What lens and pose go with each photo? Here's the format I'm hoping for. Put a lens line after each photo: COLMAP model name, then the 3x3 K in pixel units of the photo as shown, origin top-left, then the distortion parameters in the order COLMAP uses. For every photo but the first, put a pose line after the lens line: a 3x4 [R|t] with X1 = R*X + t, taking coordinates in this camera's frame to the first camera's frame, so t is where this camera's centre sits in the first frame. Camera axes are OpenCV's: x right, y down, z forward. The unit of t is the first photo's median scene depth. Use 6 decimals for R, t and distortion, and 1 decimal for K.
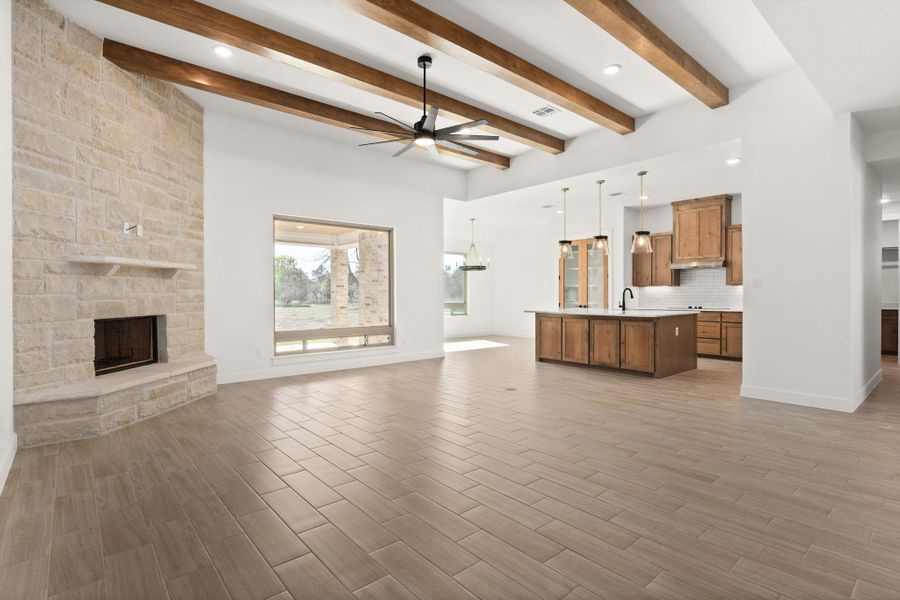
lens RADIAL K [[439.5, 0, 450.0], [0, 439.5, 300.0], [0, 0, 1]] dist [-0.021200, -0.000535]
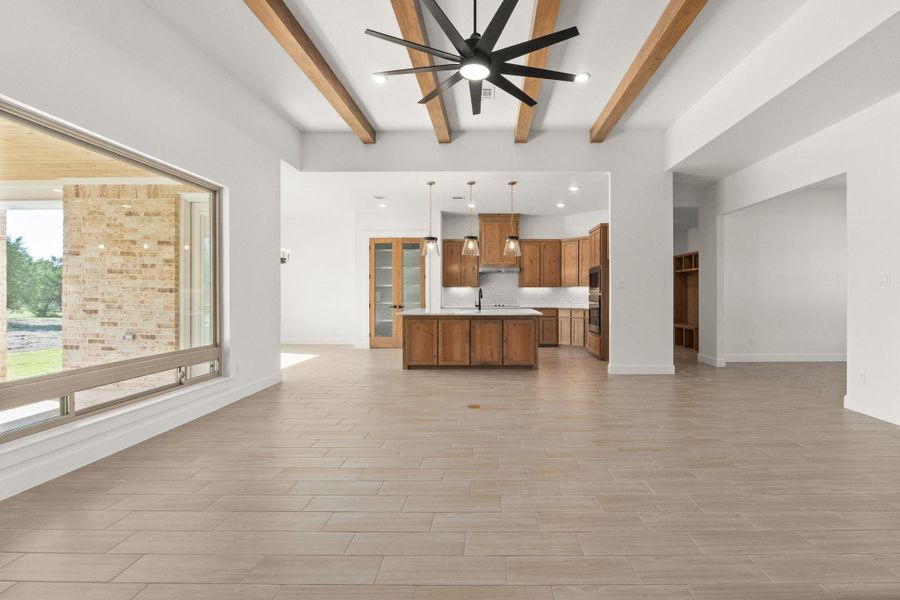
lens RADIAL K [[403.2, 0, 489.4], [0, 403.2, 294.1], [0, 0, 1]] dist [-0.001078, -0.000154]
pose [[0.657250, 0.001508, 0.753671, -0.362458], [0.009226, 0.999907, -0.010046, -0.004166], [-0.753616, 0.013556, 0.657175, 0.394543]]
